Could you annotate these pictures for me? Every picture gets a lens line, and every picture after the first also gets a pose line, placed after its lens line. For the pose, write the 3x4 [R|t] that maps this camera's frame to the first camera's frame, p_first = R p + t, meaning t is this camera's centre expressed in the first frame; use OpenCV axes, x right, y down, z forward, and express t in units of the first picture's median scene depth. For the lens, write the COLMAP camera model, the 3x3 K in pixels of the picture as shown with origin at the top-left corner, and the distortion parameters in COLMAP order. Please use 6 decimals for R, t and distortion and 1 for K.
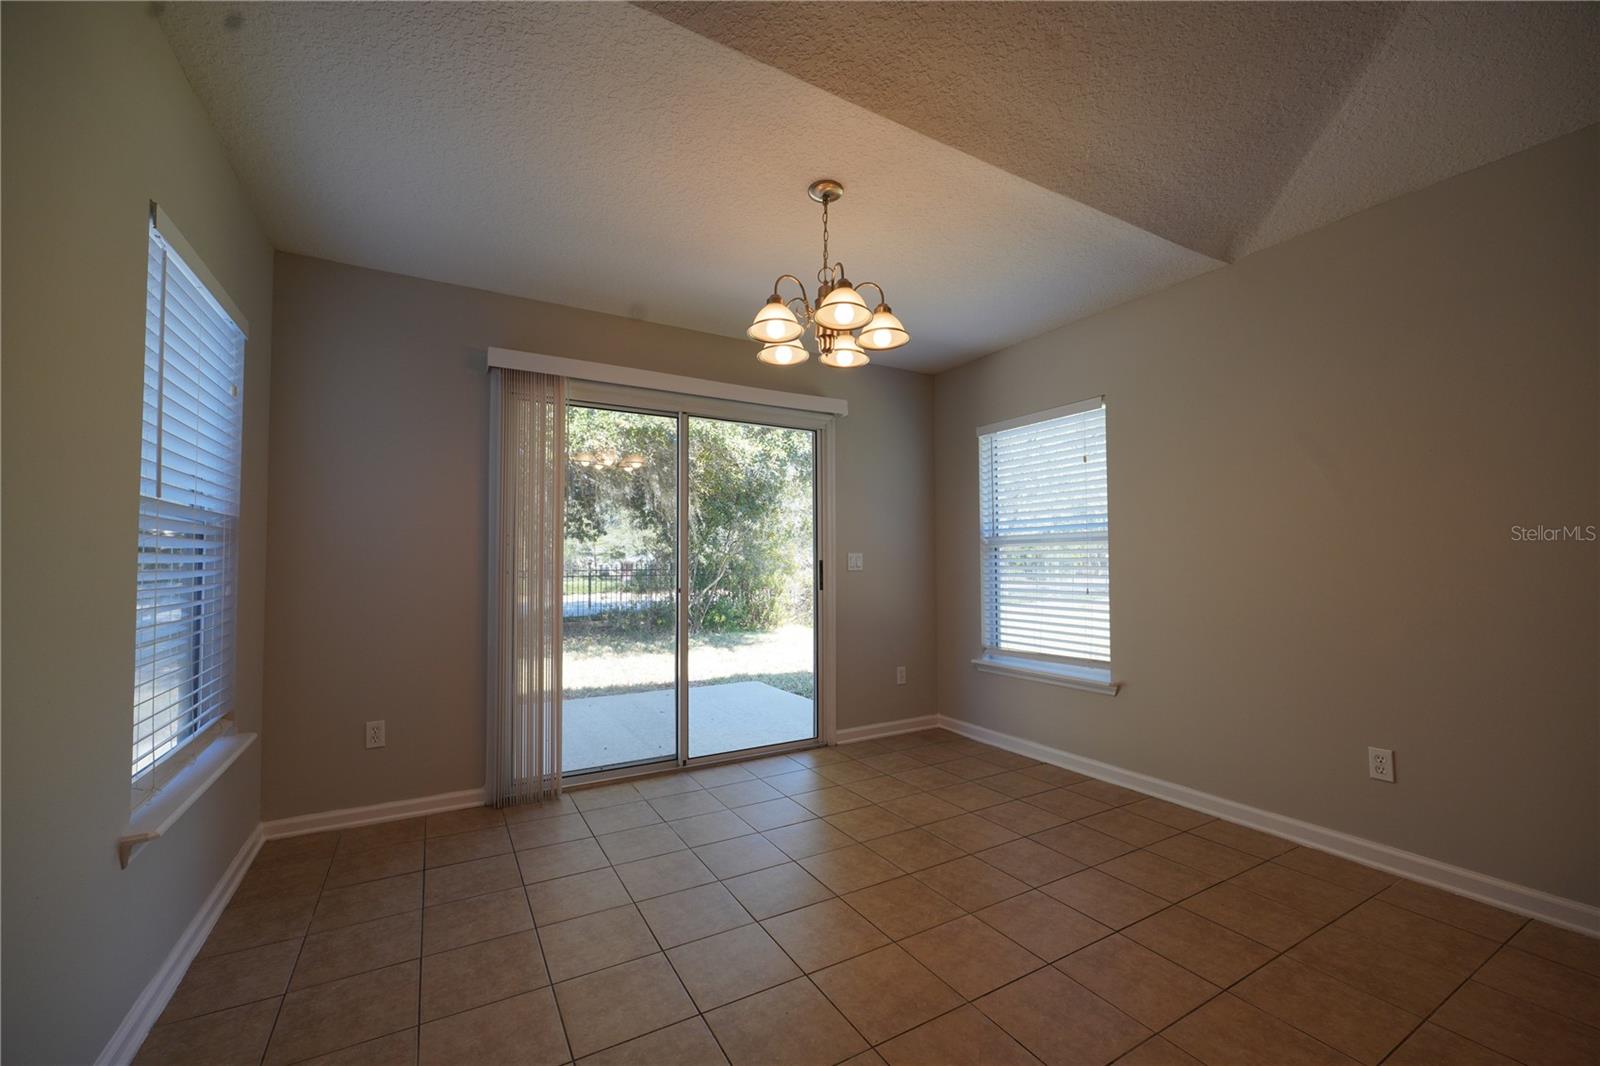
lens RADIAL K [[637.7, 0, 799.8], [0, 637.7, 543.4], [0, 0, 1]] dist [0.000127, 0.000045]
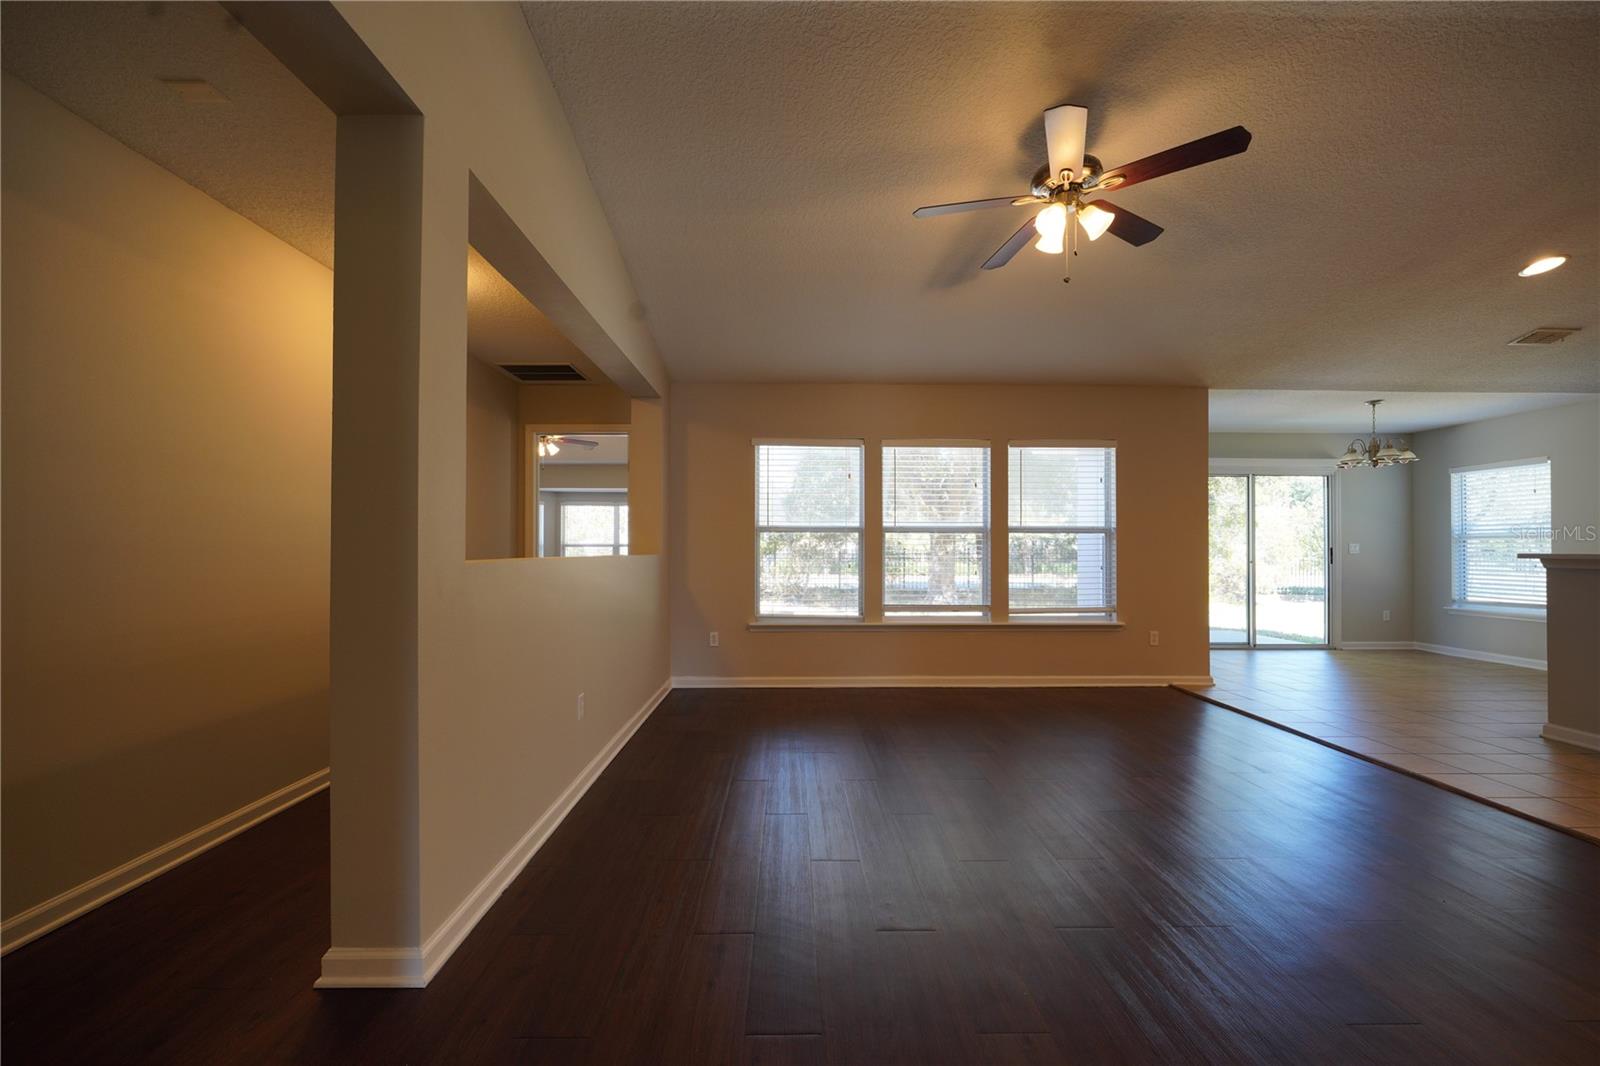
lens RADIAL K [[637.7, 0, 799.8], [0, 637.7, 543.4], [0, 0, 1]] dist [0.000127, 0.000045]
pose [[0.871163, -0.000311, -0.490993, -0.397634], [0.013048, 0.999661, 0.022518, -0.047656], [0.490820, -0.026023, 0.870872, -1.340863]]
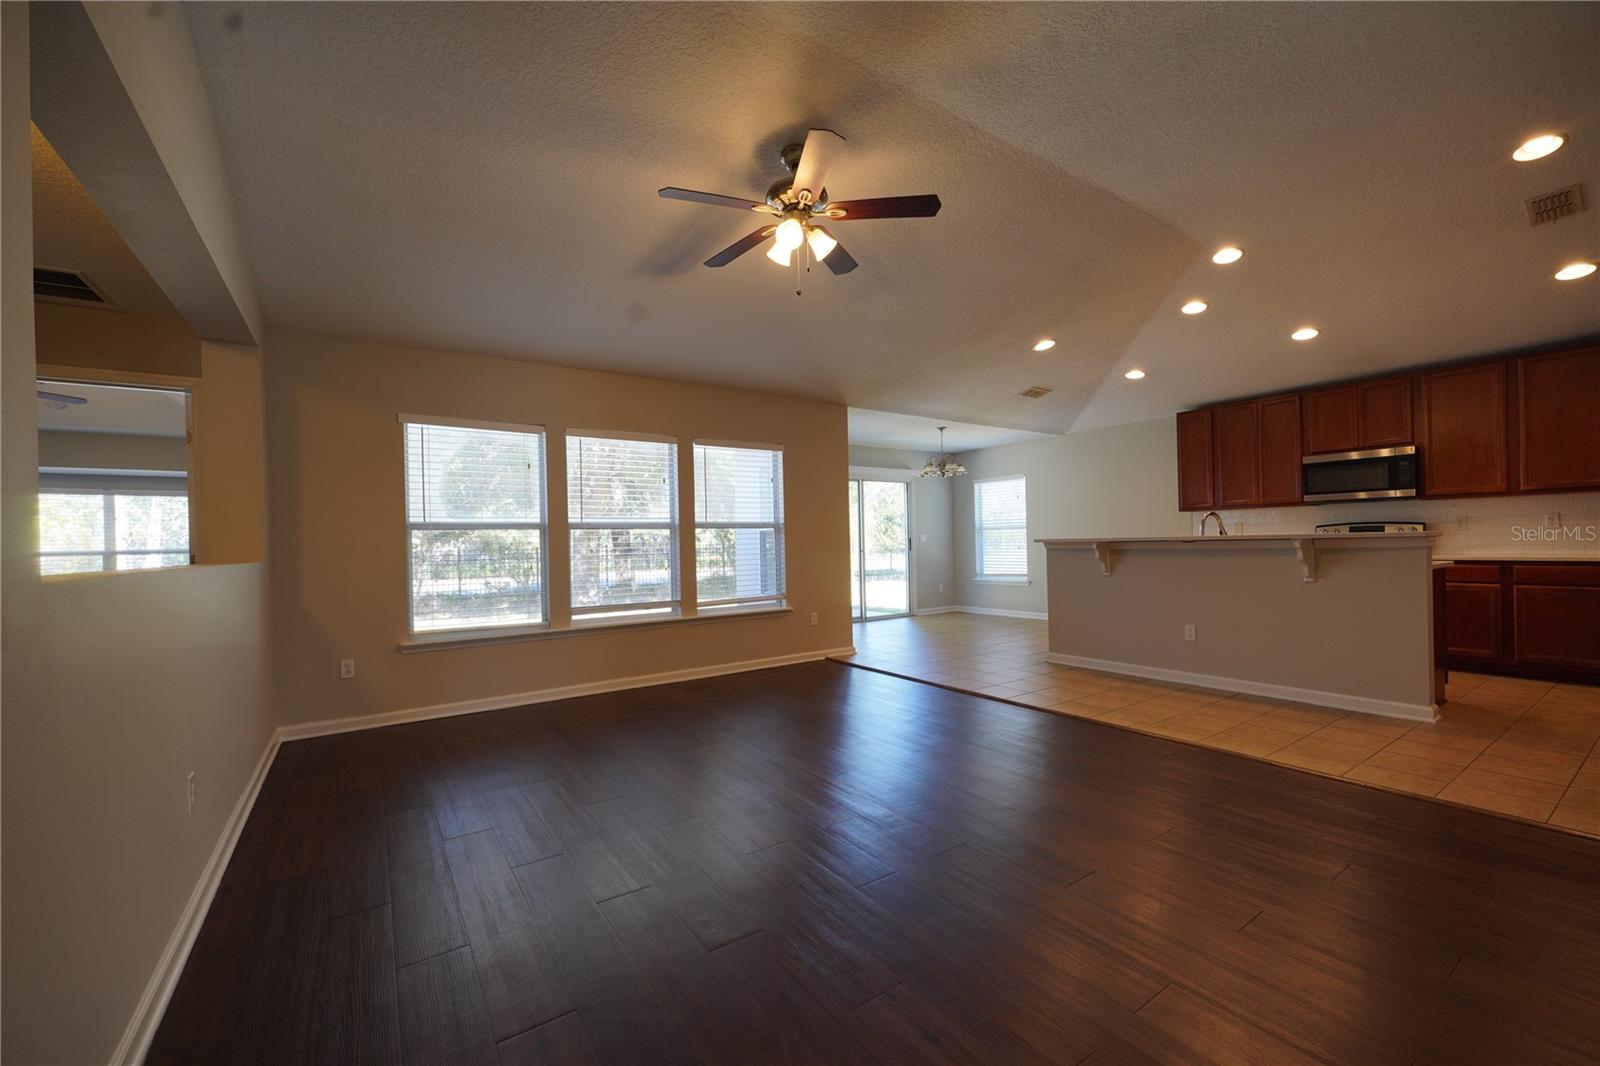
lens RADIAL K [[637.7, 0, 799.8], [0, 637.7, 543.4], [0, 0, 1]] dist [0.000127, 0.000045]
pose [[0.997548, -0.019713, 0.067157, -0.537904], [0.017322, 0.999202, 0.035998, -0.047236], [-0.067813, -0.034746, 0.997093, -1.344163]]
